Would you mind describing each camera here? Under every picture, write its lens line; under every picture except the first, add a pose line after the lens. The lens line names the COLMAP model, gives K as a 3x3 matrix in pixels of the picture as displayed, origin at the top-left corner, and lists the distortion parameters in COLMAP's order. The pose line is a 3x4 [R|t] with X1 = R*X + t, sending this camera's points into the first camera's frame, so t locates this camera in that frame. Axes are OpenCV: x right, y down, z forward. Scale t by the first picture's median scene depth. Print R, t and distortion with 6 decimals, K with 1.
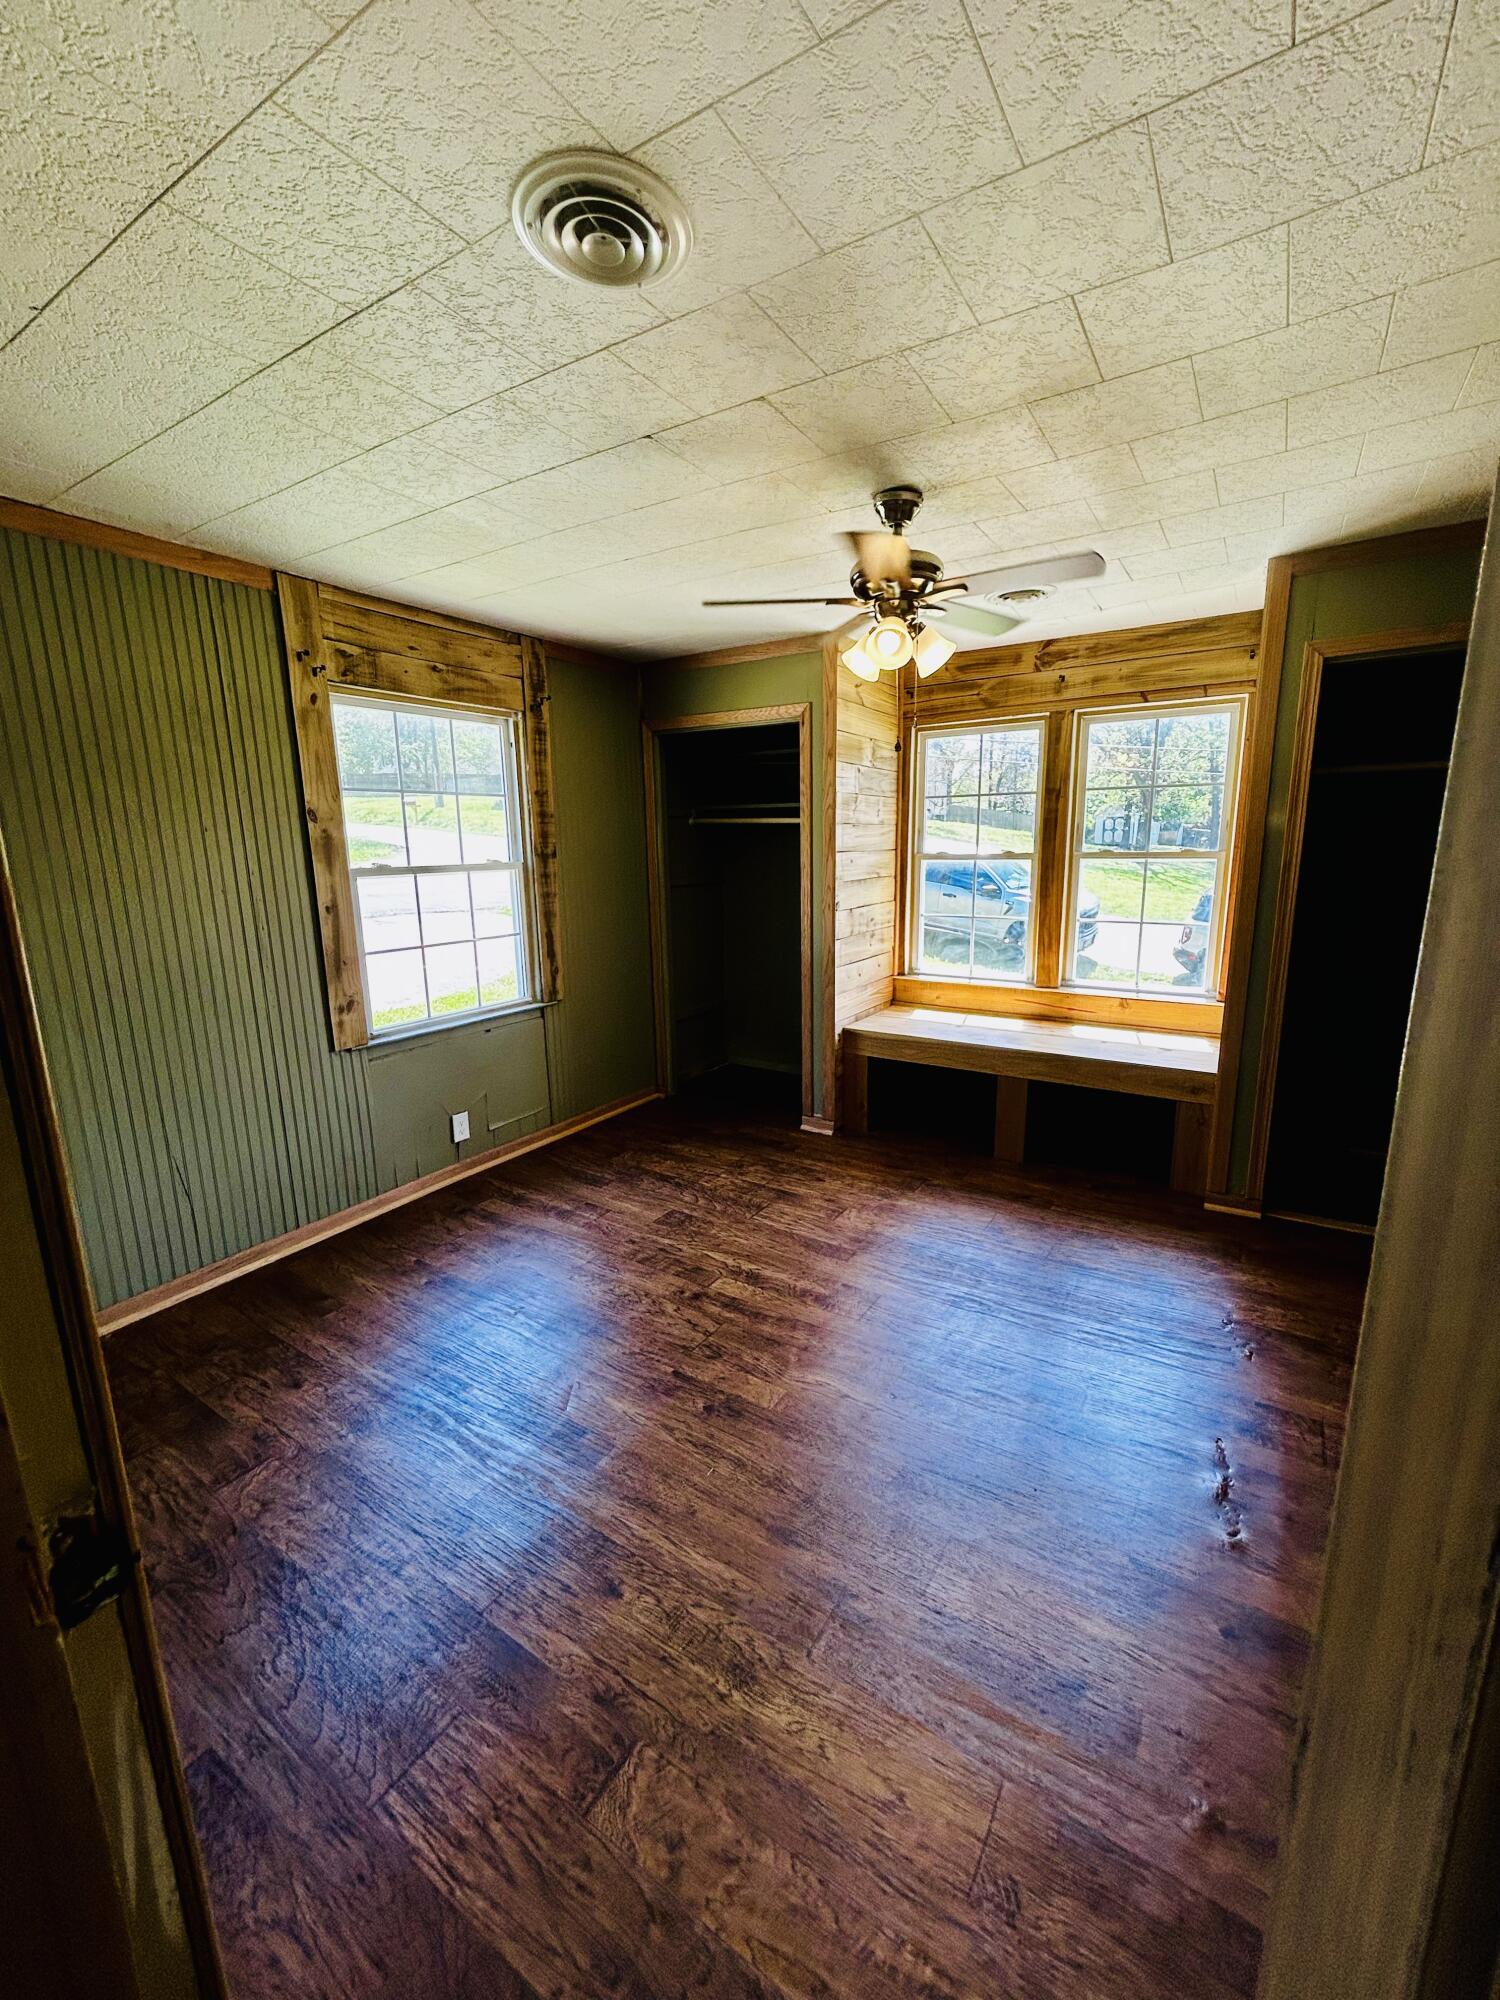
lens RADIAL K [[803.8, 0, 751.2], [0, 803.8, 1005.8], [0, 0, 1]] dist [-0.003173, 0.002092]
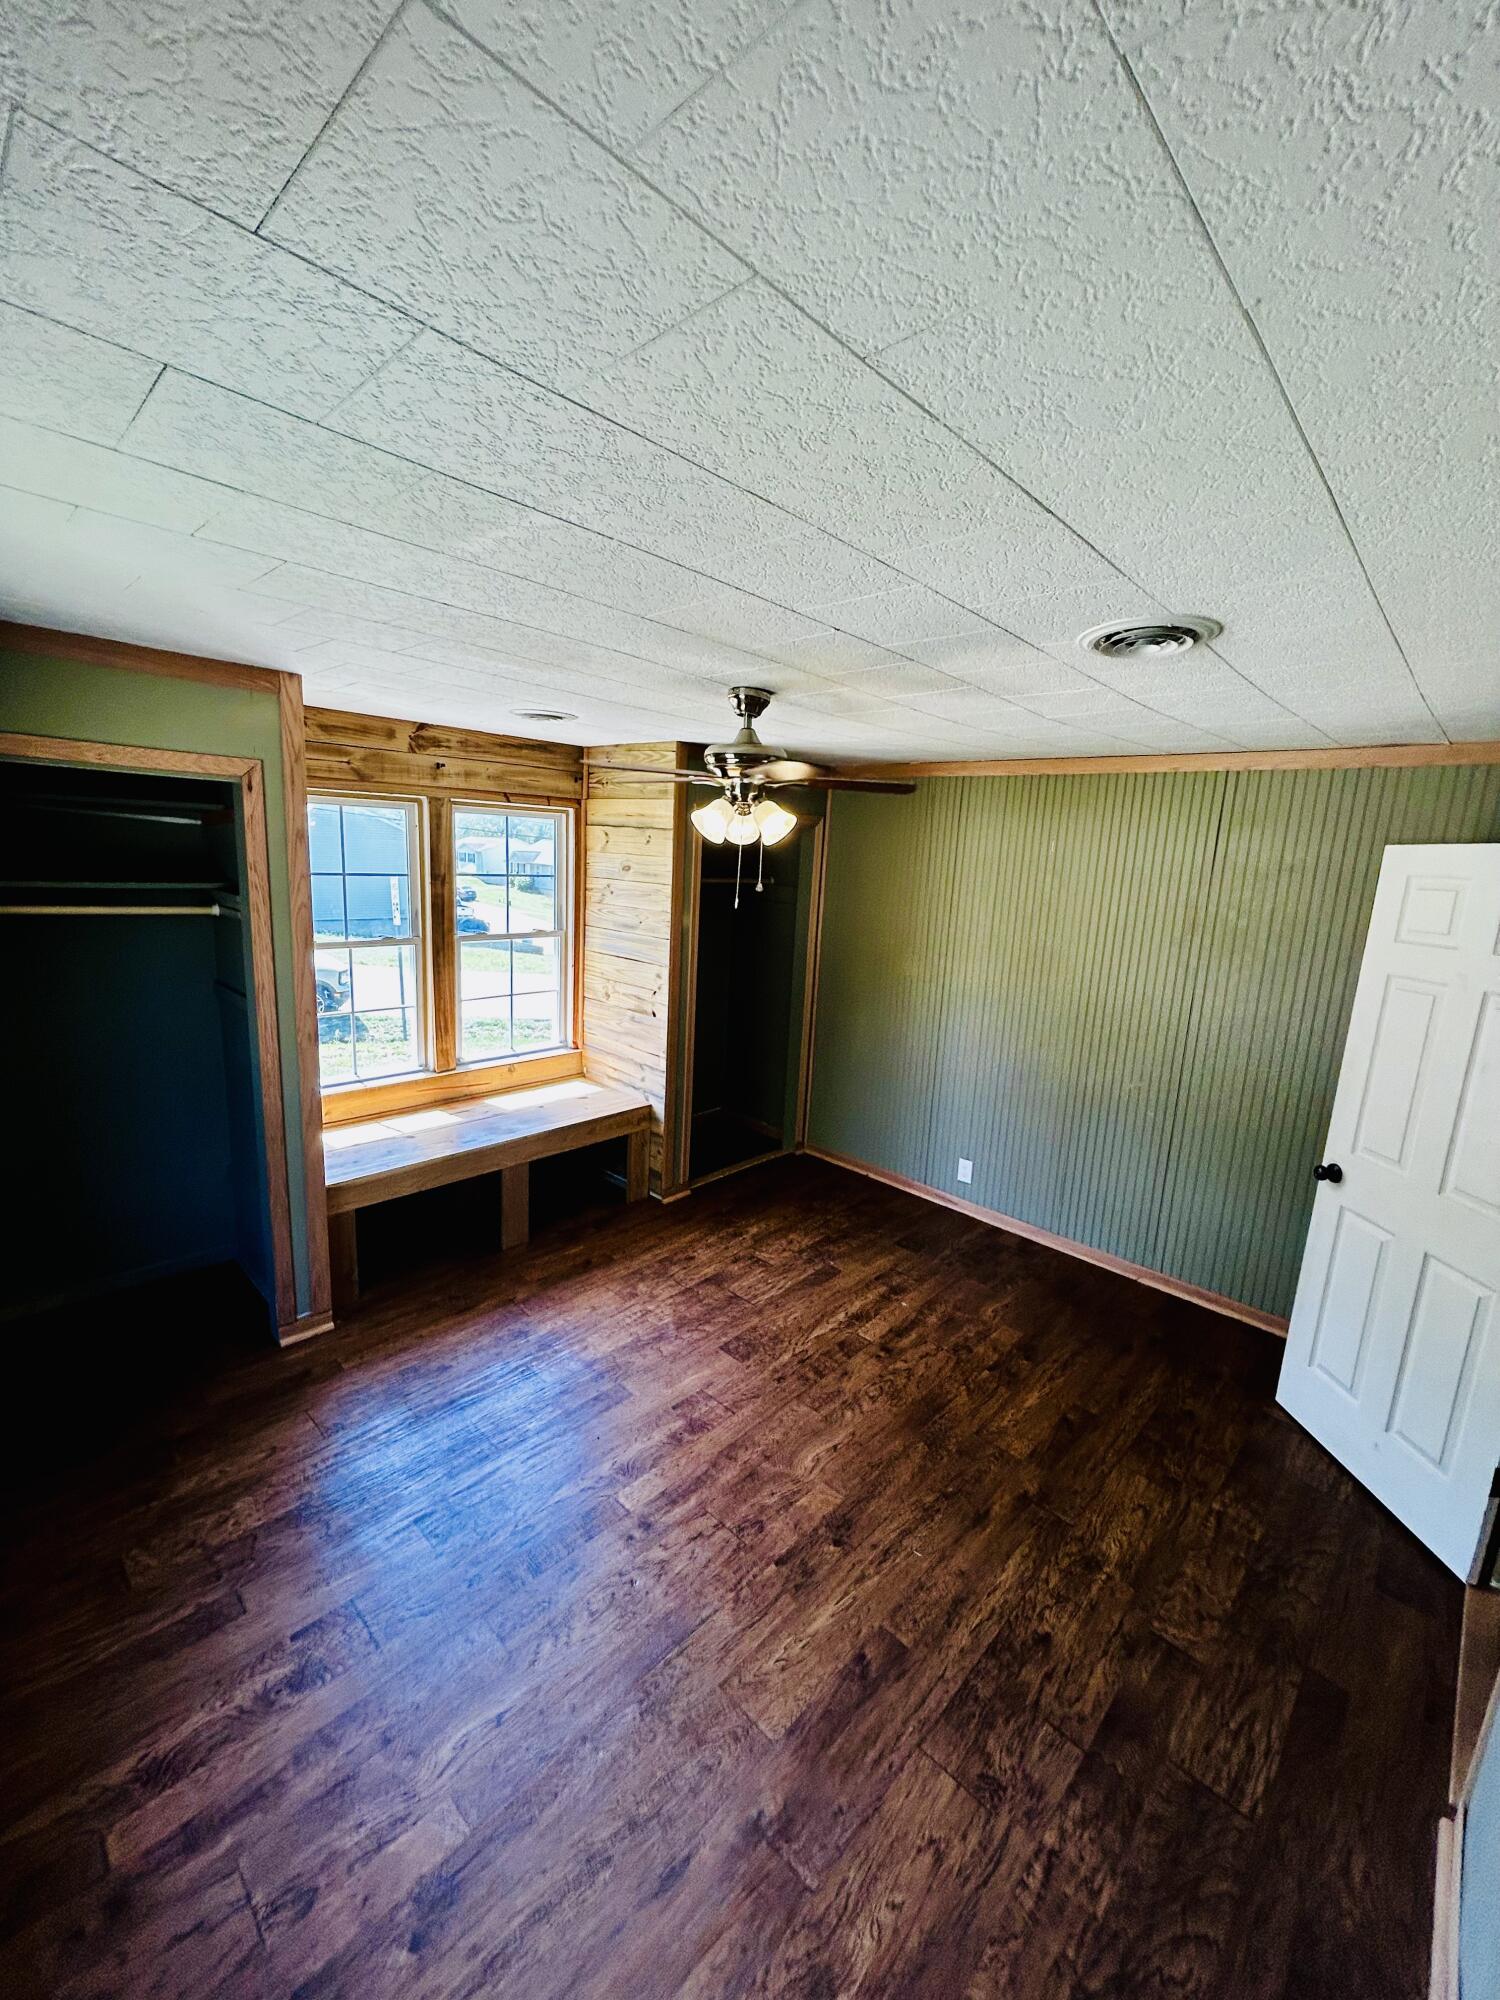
lens RADIAL K [[803.8, 0, 755.8], [0, 803.8, 1006.2], [0, 0, 1]] dist [-0.003173, 0.002092]
pose [[0.184968, -0.163940, 0.968974, -0.584868], [0.145748, 0.979660, 0.137926, -0.209560], [-0.971877, 0.115714, 0.205100, 0.480970]]
